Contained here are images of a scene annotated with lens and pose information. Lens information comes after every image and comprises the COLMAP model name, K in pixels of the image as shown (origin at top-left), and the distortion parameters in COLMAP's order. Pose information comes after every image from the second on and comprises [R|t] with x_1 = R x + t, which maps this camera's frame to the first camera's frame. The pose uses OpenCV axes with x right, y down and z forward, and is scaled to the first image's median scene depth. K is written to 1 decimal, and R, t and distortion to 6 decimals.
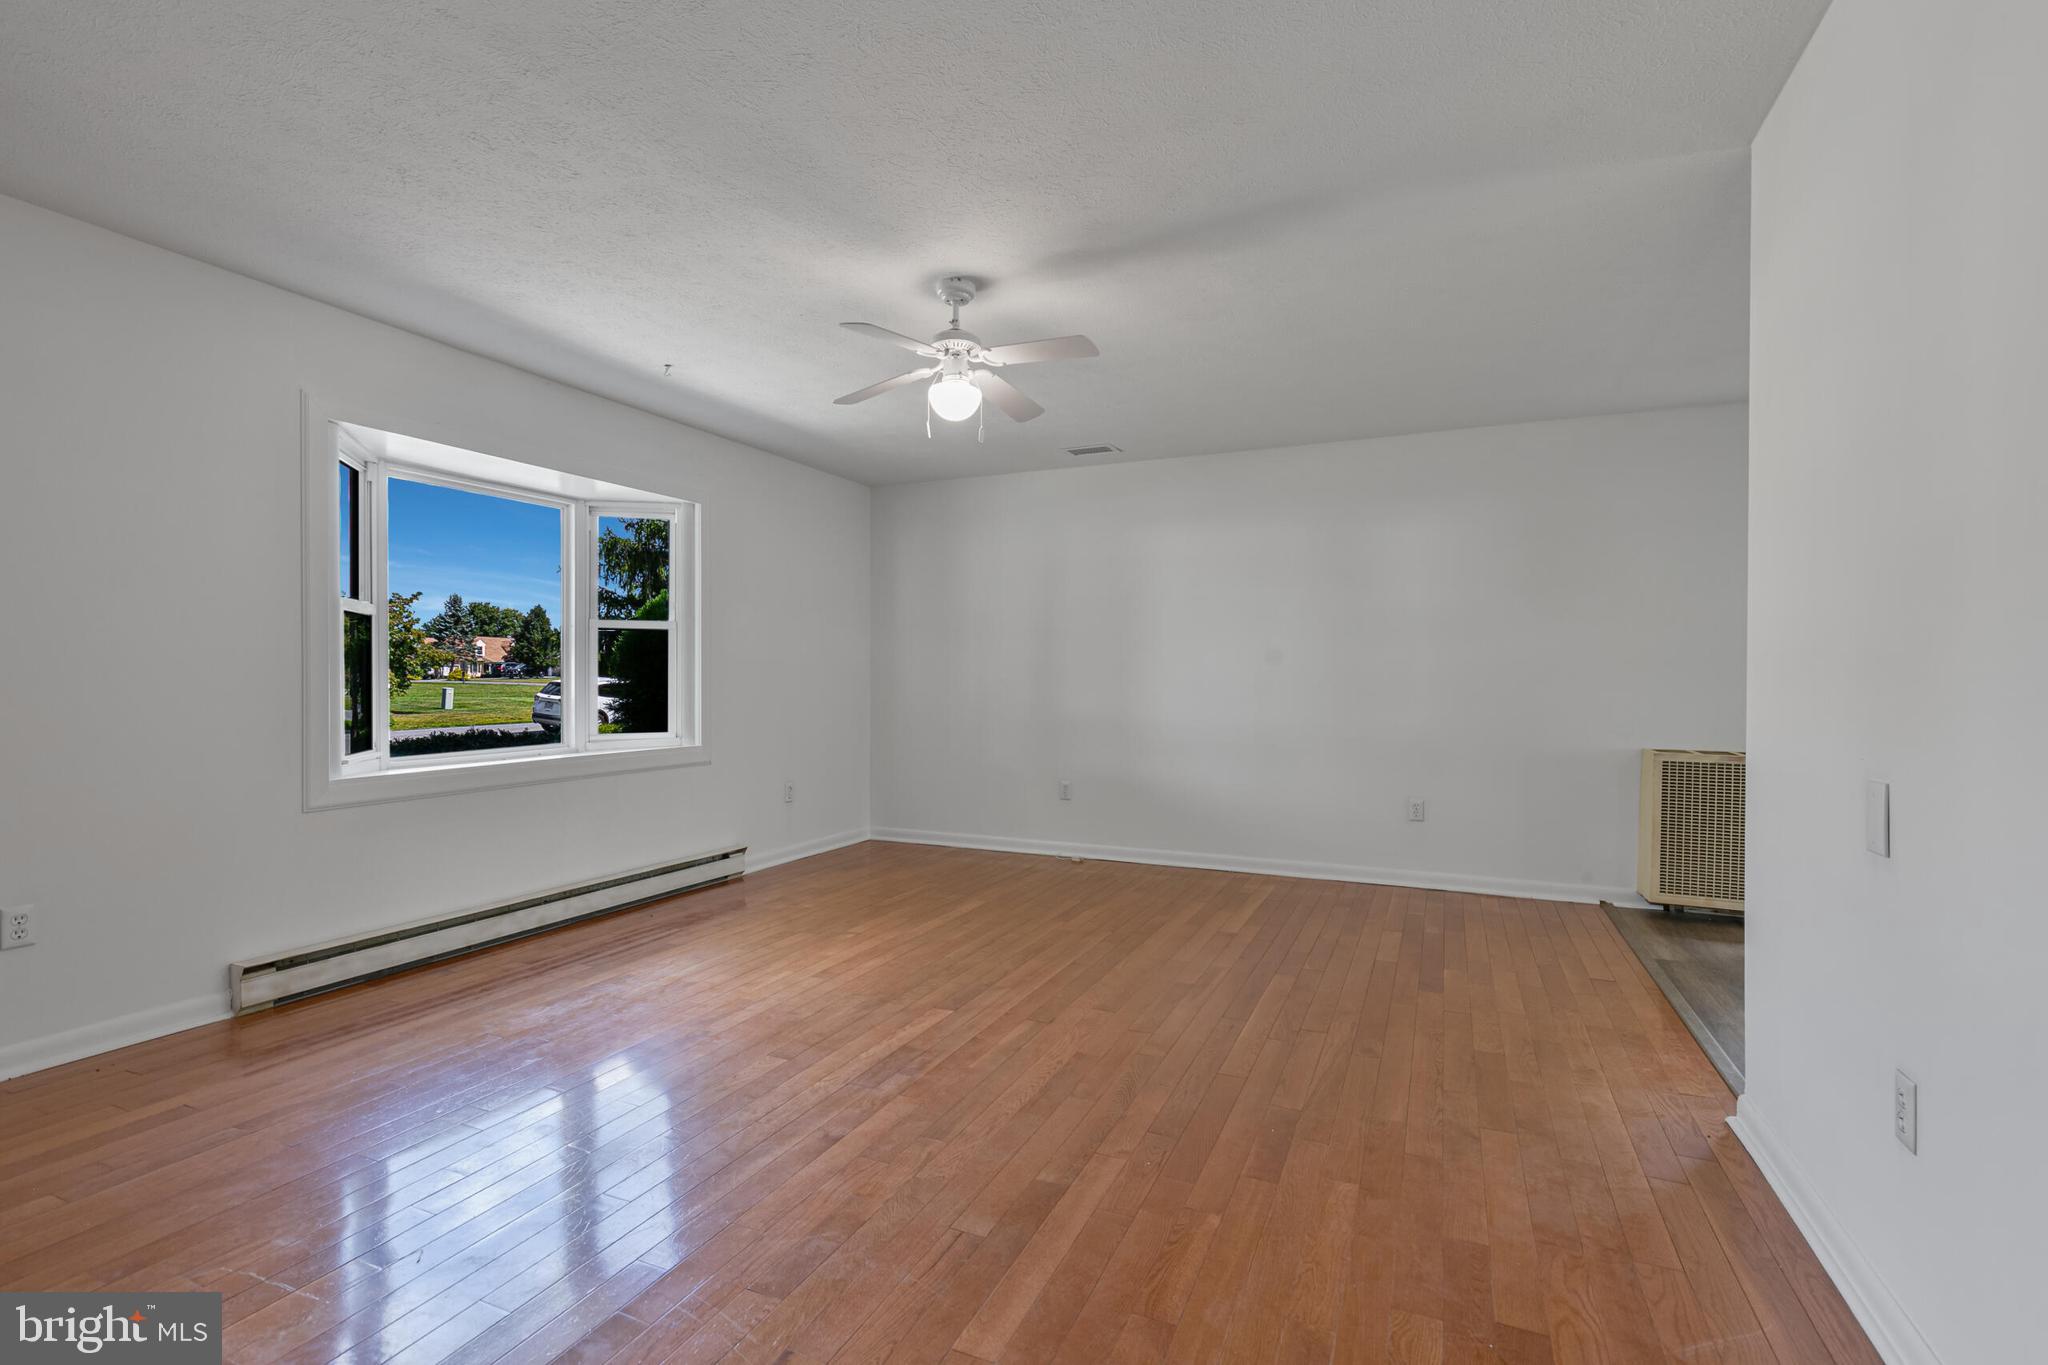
lens RADIAL K [[926.6, 0, 1024.0], [0, 926.6, 682.5], [0, 0, 1]] dist [0.011612, 0.000036]
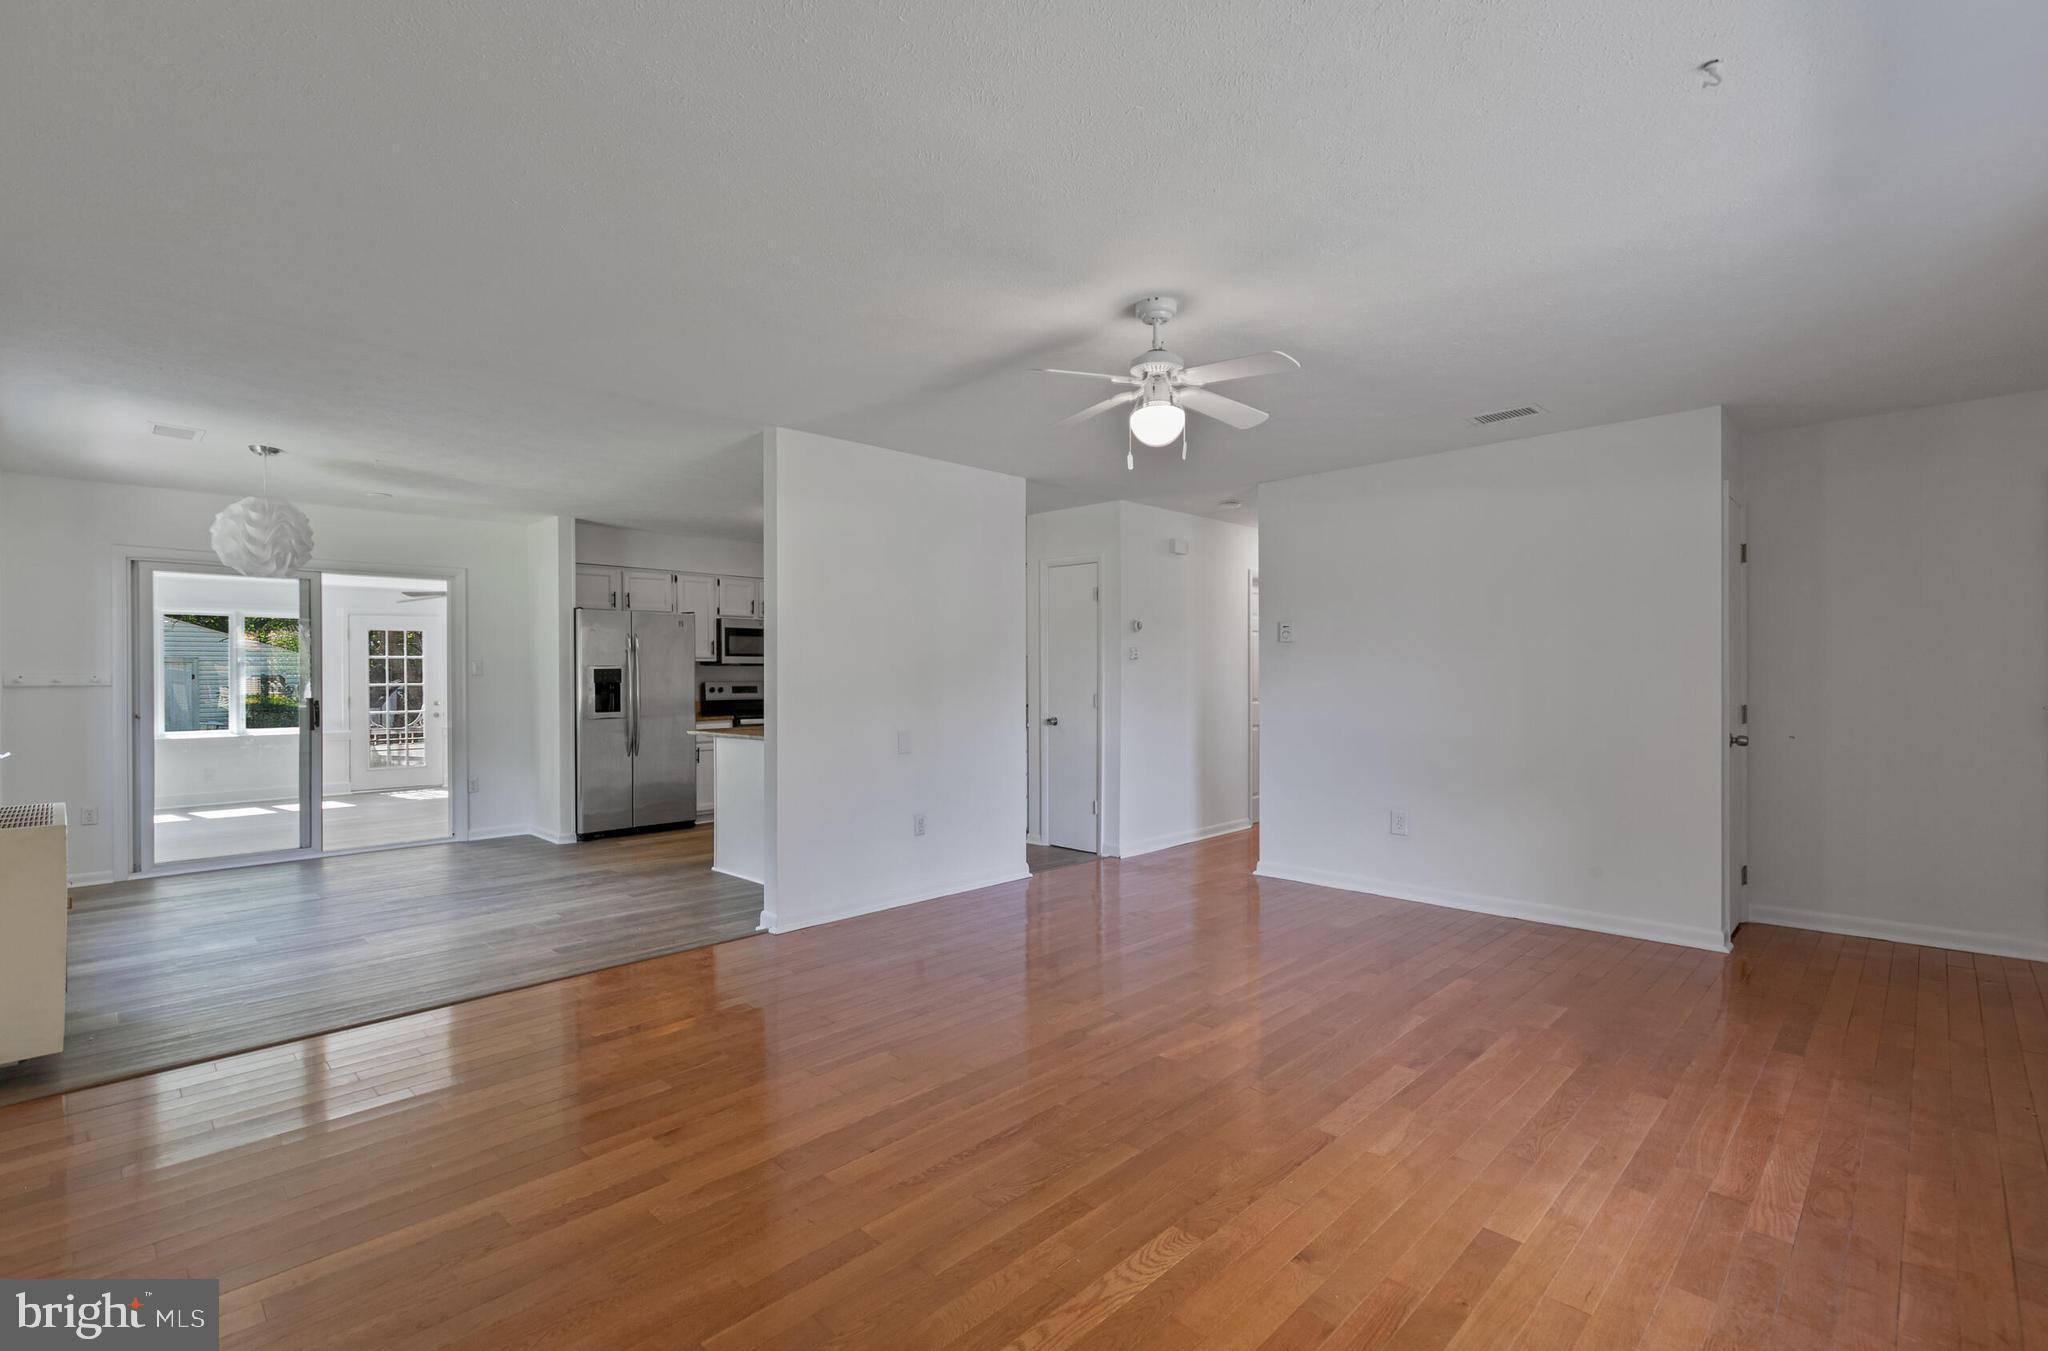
lens RADIAL K [[928.5, 0, 1024.0], [0, 928.5, 675.5], [0, 0, 1]] dist [0.007680, 0.000471]
pose [[-0.936153, -0.001581, 0.351590, -0.231159], [-0.000065, 0.999991, 0.004326, -0.037150], [-0.351593, 0.004027, -0.936144, 1.586696]]
